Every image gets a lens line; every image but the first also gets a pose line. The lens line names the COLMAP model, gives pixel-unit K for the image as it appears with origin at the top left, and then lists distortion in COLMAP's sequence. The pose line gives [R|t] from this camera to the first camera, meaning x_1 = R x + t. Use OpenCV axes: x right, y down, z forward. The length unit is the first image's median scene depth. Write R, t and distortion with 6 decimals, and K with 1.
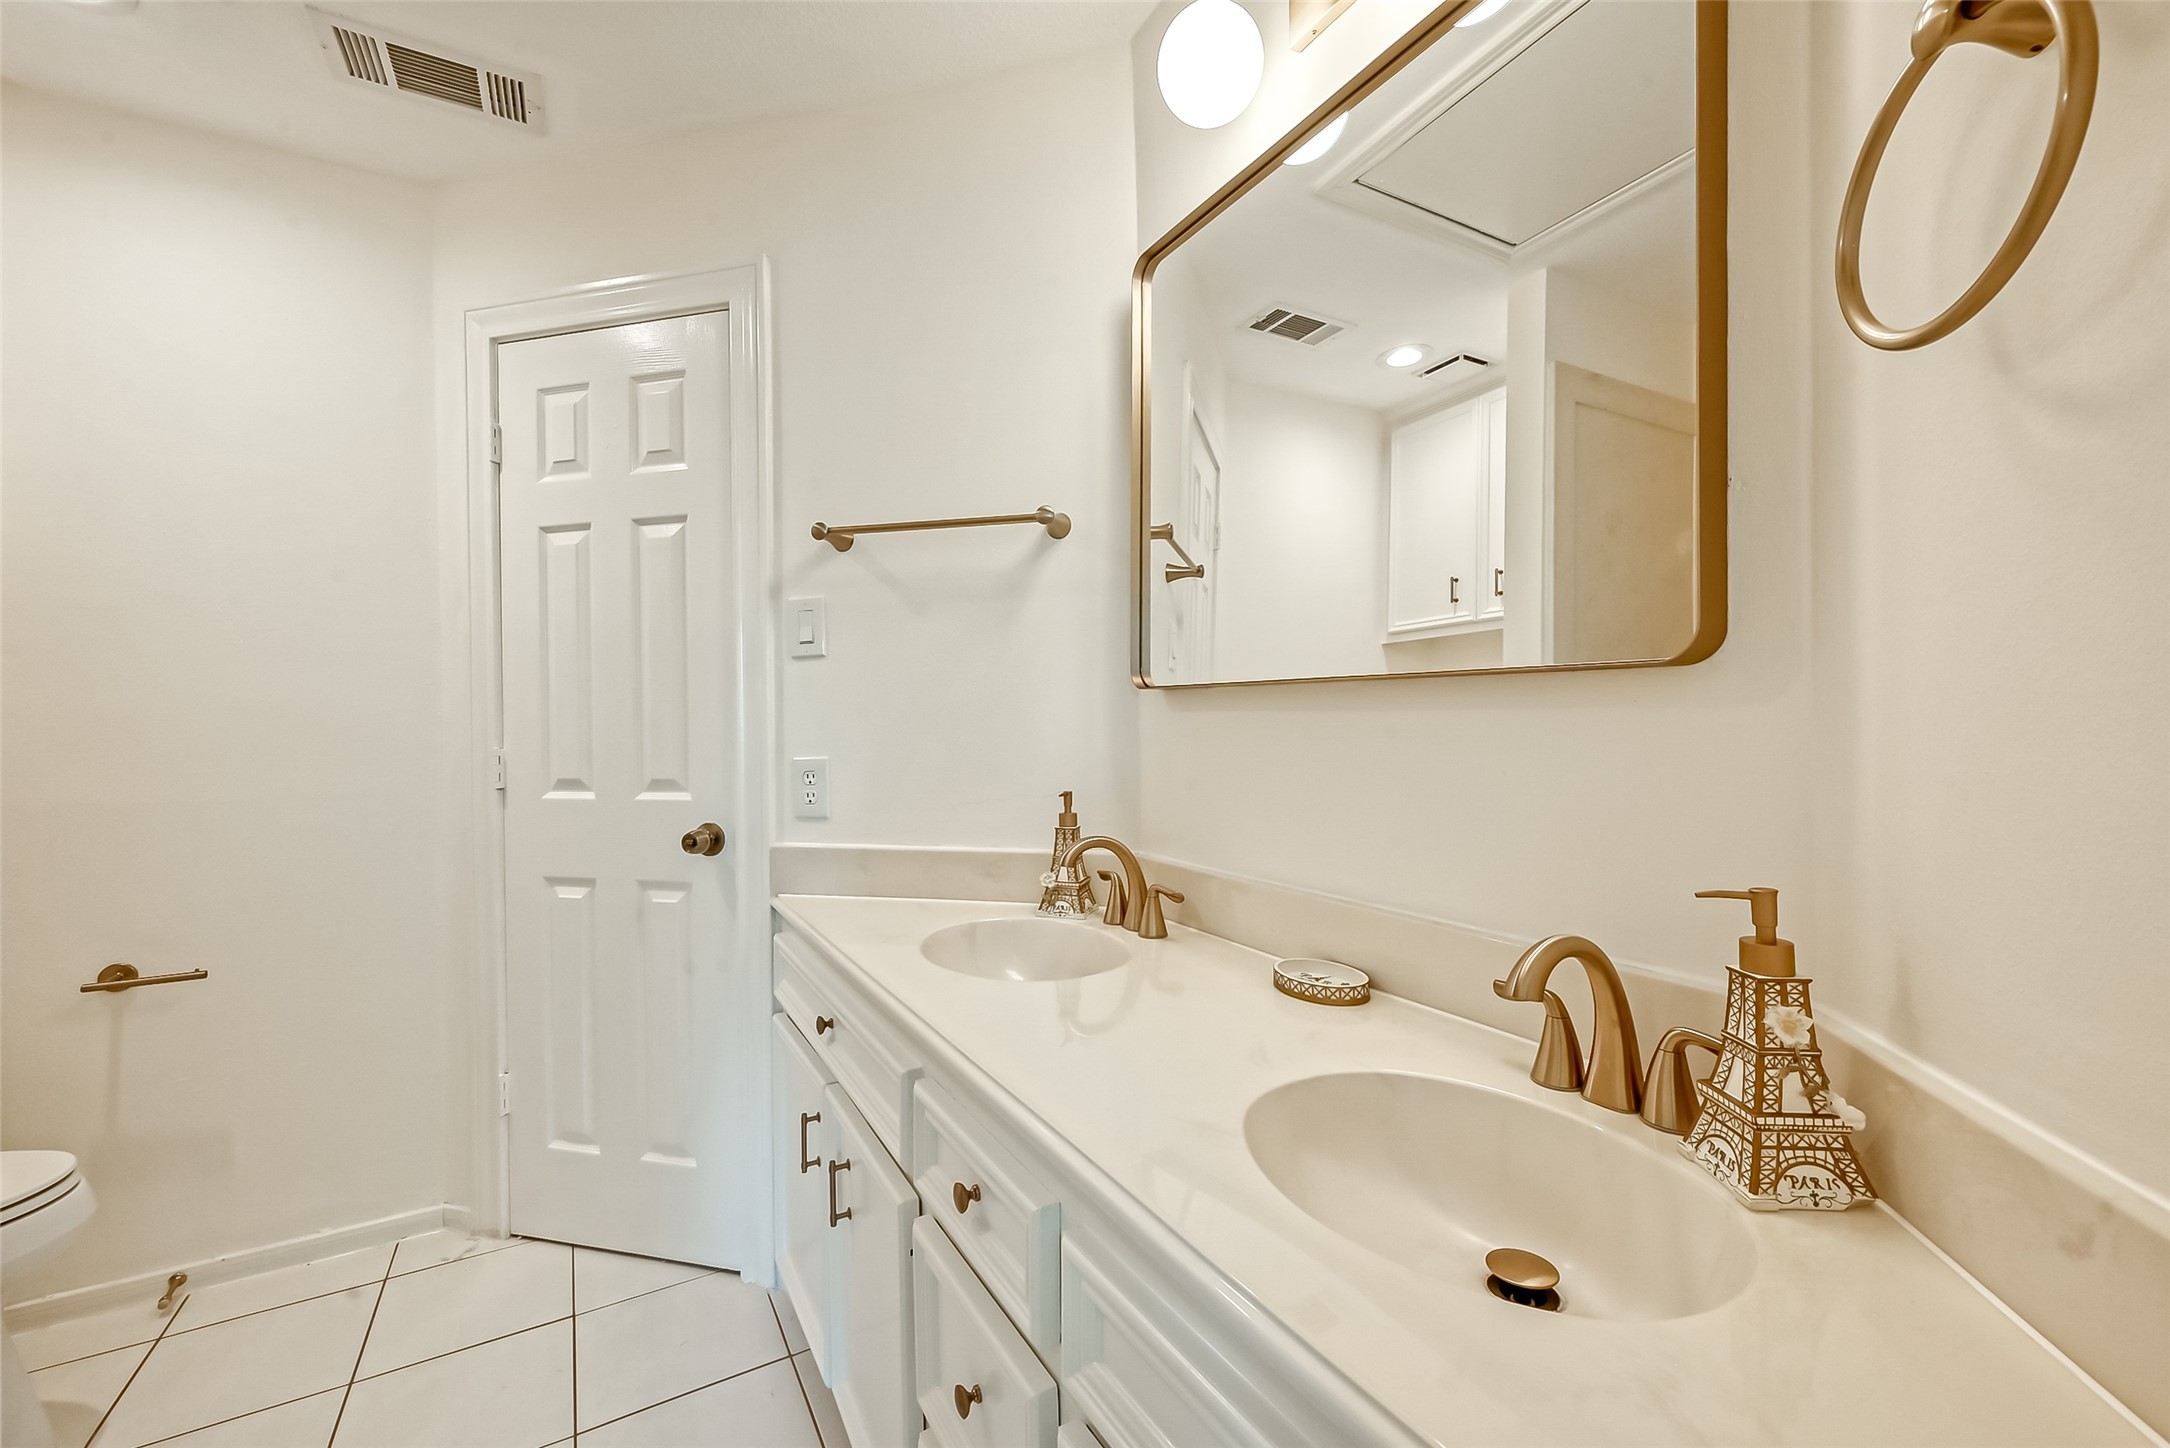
lens RADIAL K [[894.9, 0, 1085.2], [0, 894.9, 726.7], [0, 0, 1]] dist [-0.001019, -0.000096]
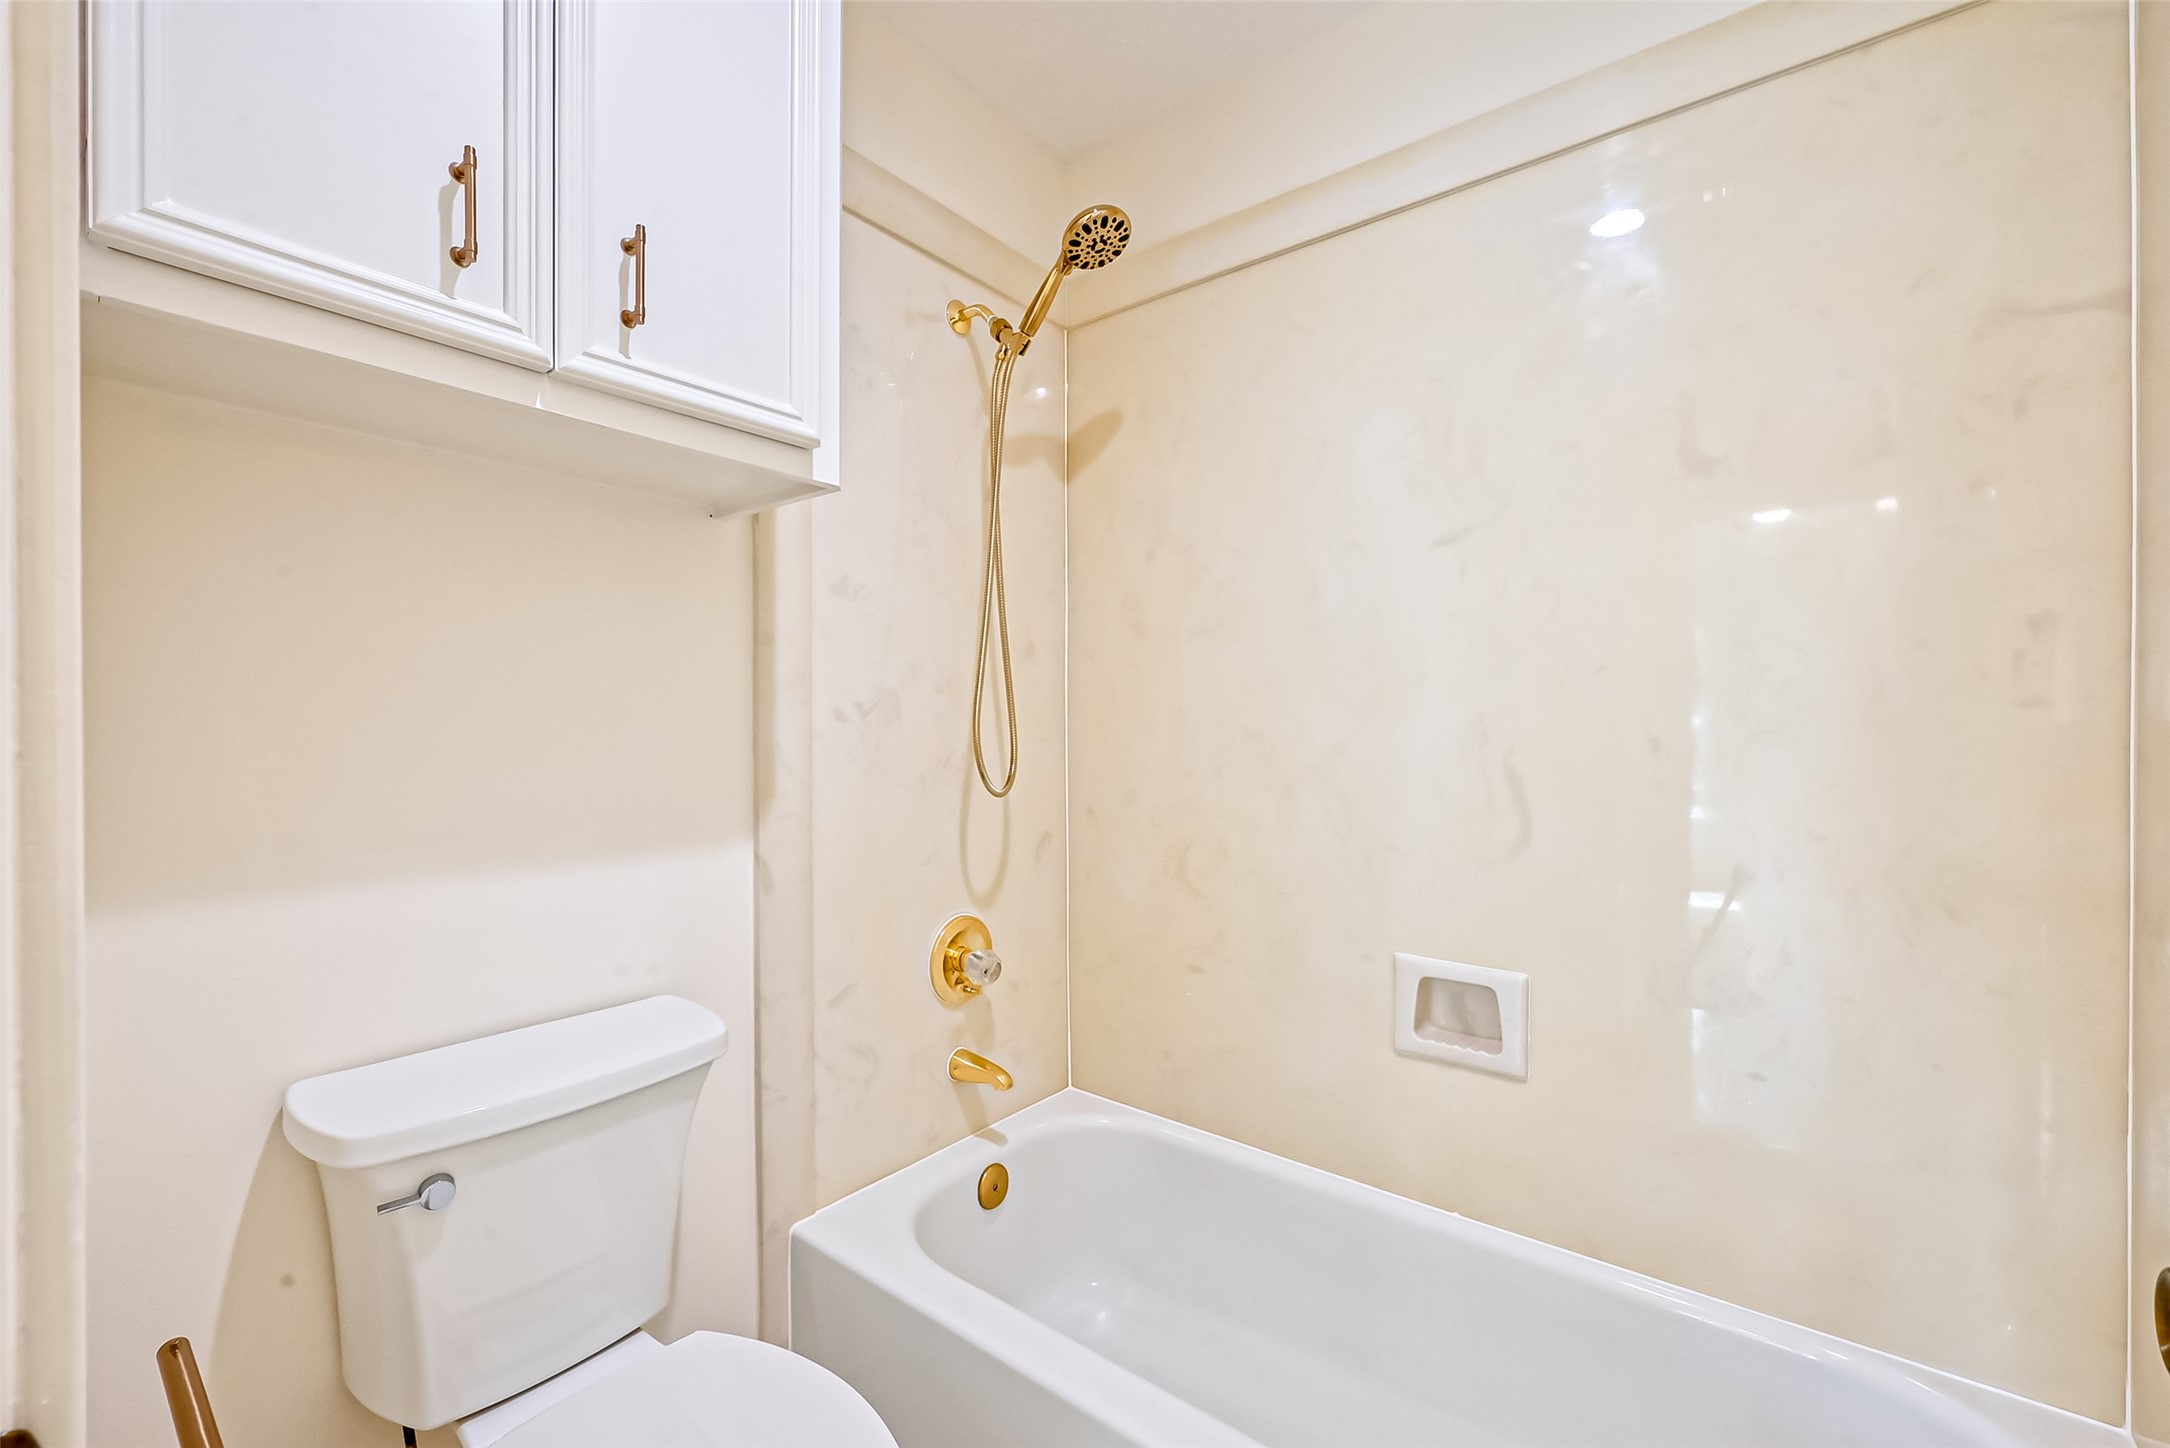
lens RADIAL K [[894.9, 0, 1084.5], [0, 894.9, 719.8], [0, 0, 1]] dist [-0.001019, -0.000096]
pose [[-0.359981, -0.003515, 0.932953, 0.110552], [0.004233, 0.999976, 0.005401, -0.006983], [-0.932950, 0.005894, -0.359957, 0.933865]]
